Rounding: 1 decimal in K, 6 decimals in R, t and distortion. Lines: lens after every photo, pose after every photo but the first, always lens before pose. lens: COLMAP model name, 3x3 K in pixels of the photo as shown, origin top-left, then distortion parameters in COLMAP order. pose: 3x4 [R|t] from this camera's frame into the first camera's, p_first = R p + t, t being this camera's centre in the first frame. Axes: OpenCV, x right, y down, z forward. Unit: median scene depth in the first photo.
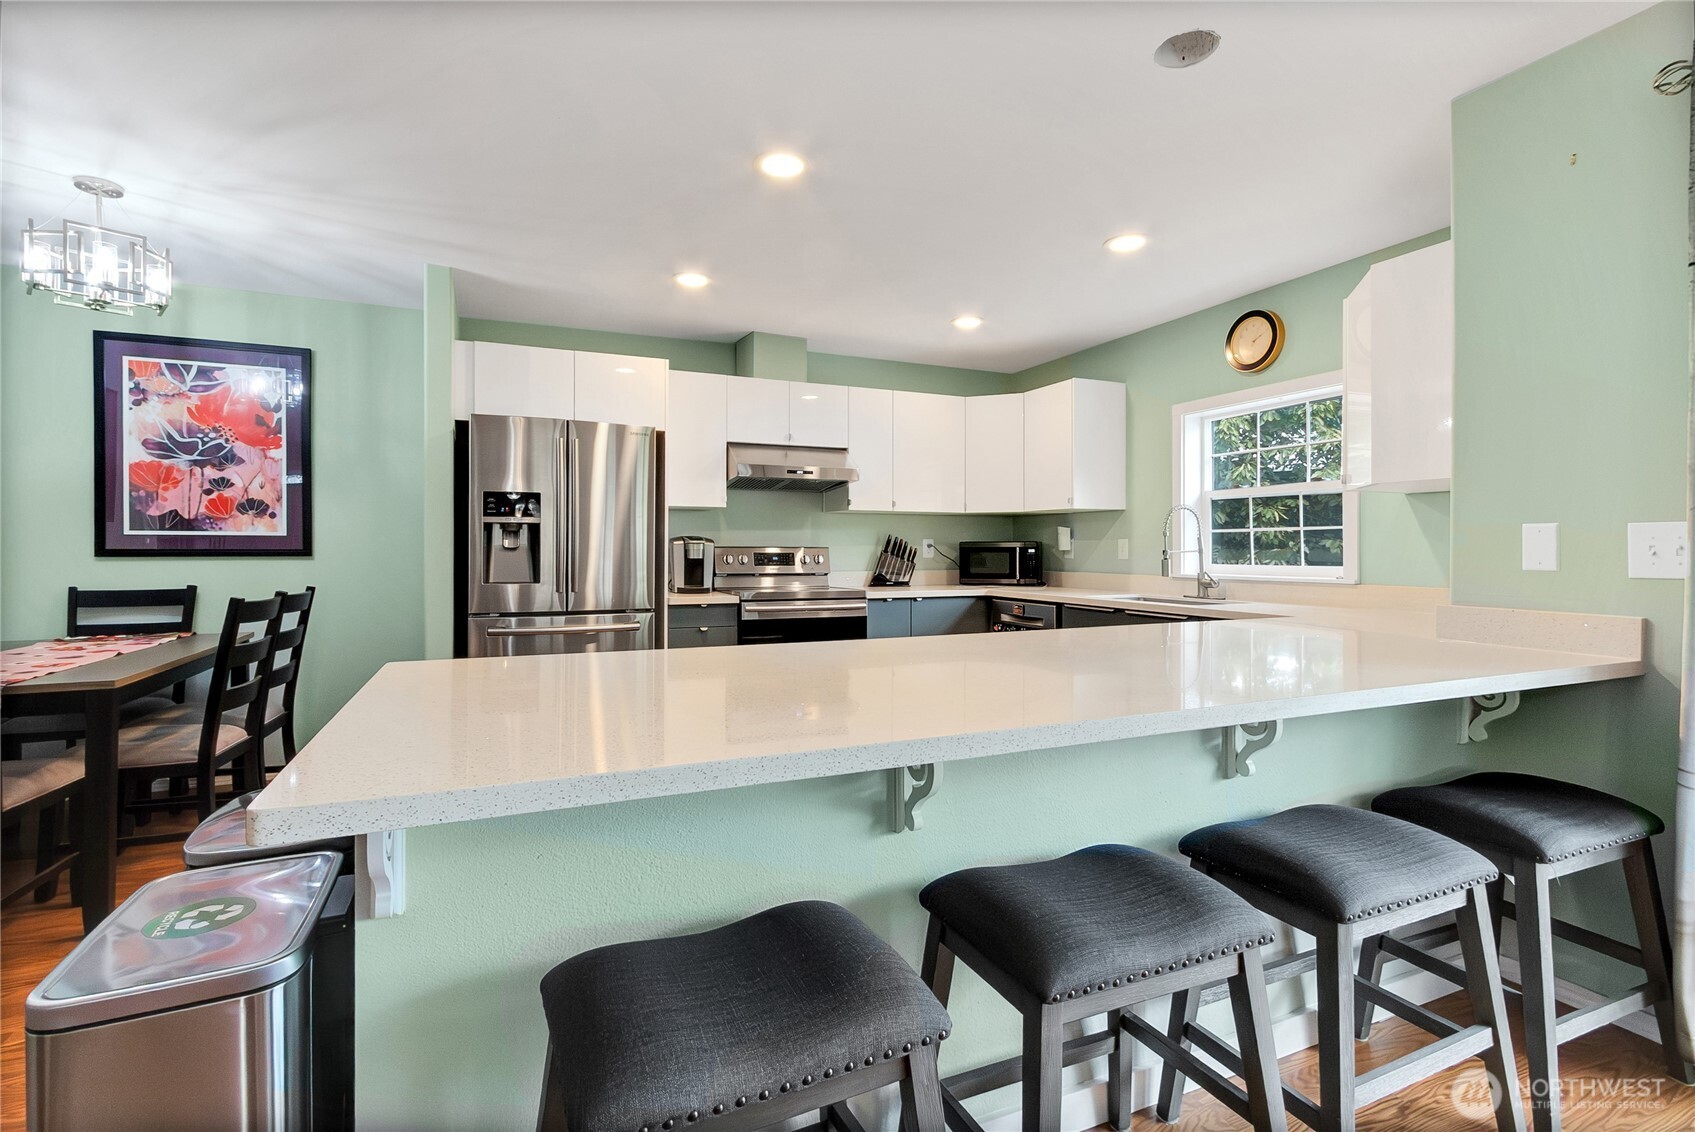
lens RADIAL K [[811.3, 0, 859.4], [0, 811.3, 557.0], [0, 0, 1]] dist [0.000378, -0.000117]
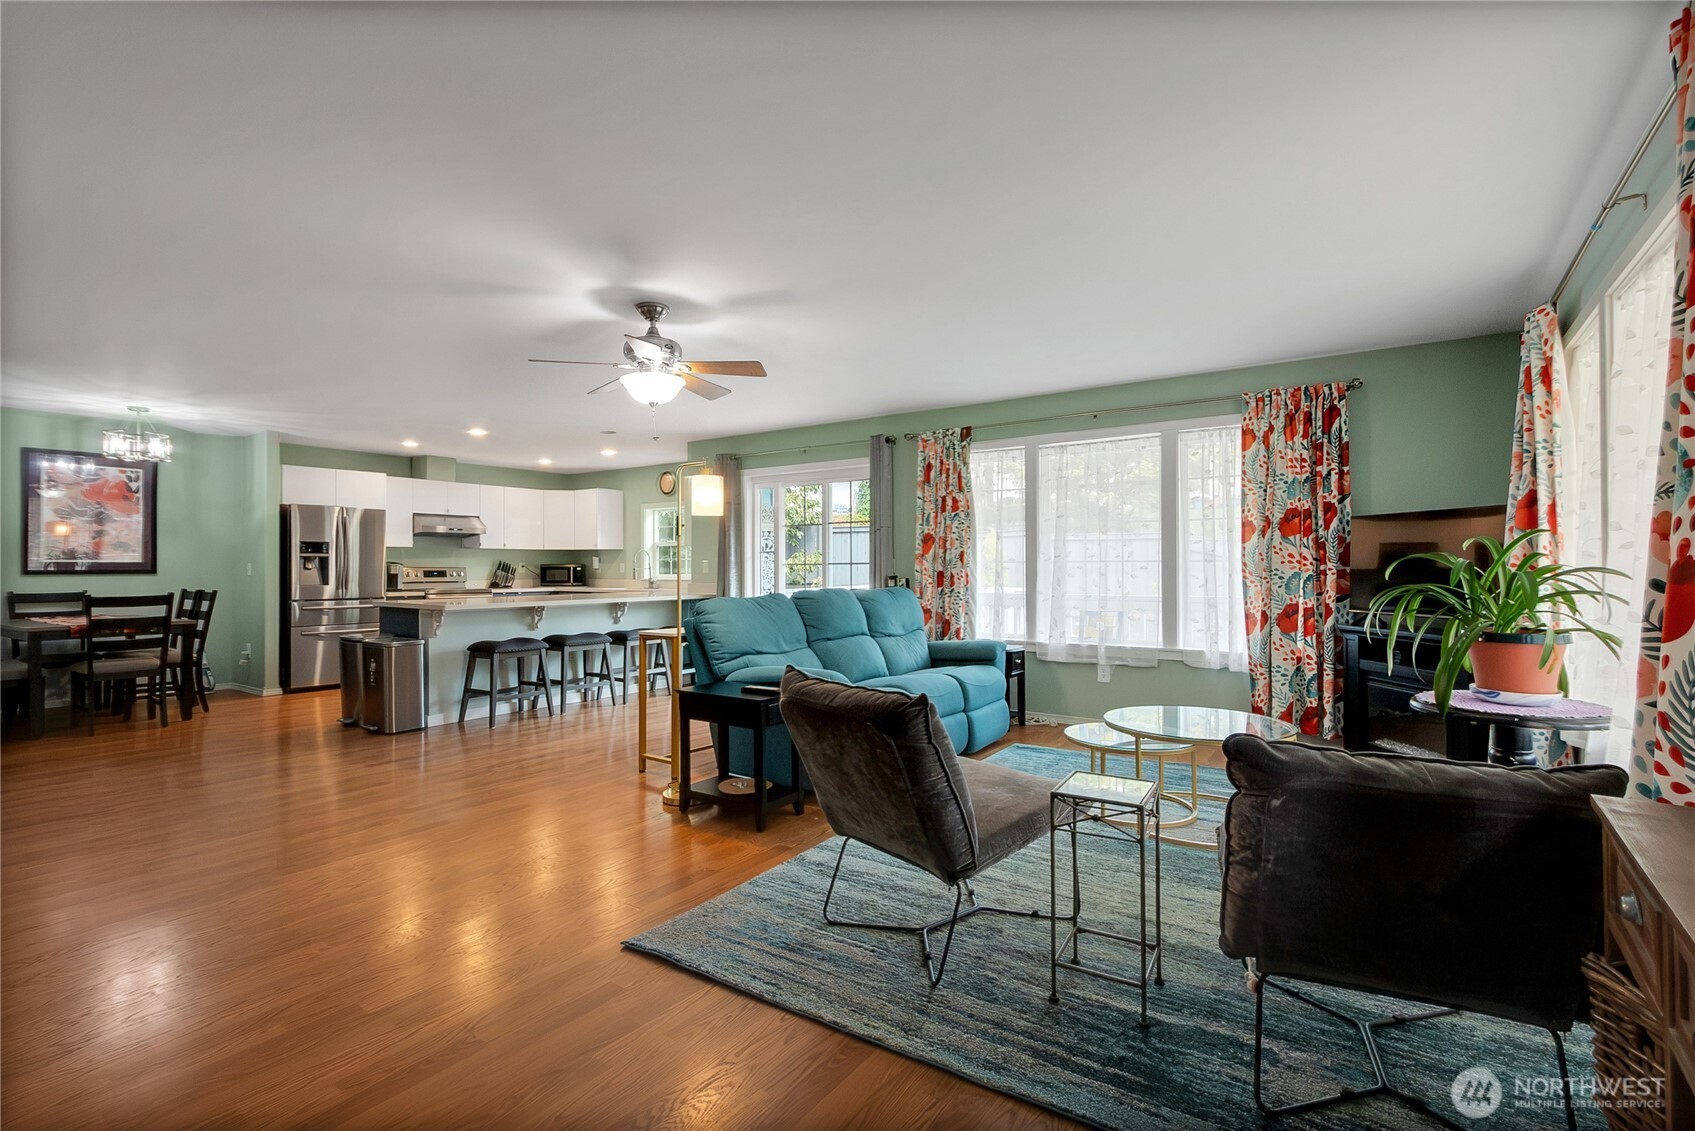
lens RADIAL K [[762.0, 0, 847.5], [0, 762.0, 565.5], [0, 0, 1]] dist [0.002029, 0.000115]
pose [[0.869850, -0.002268, 0.493311, -0.169550], [0.008548, 0.999909, -0.010475, 0.011832], [-0.493242, 0.013329, 0.869790, -1.171787]]
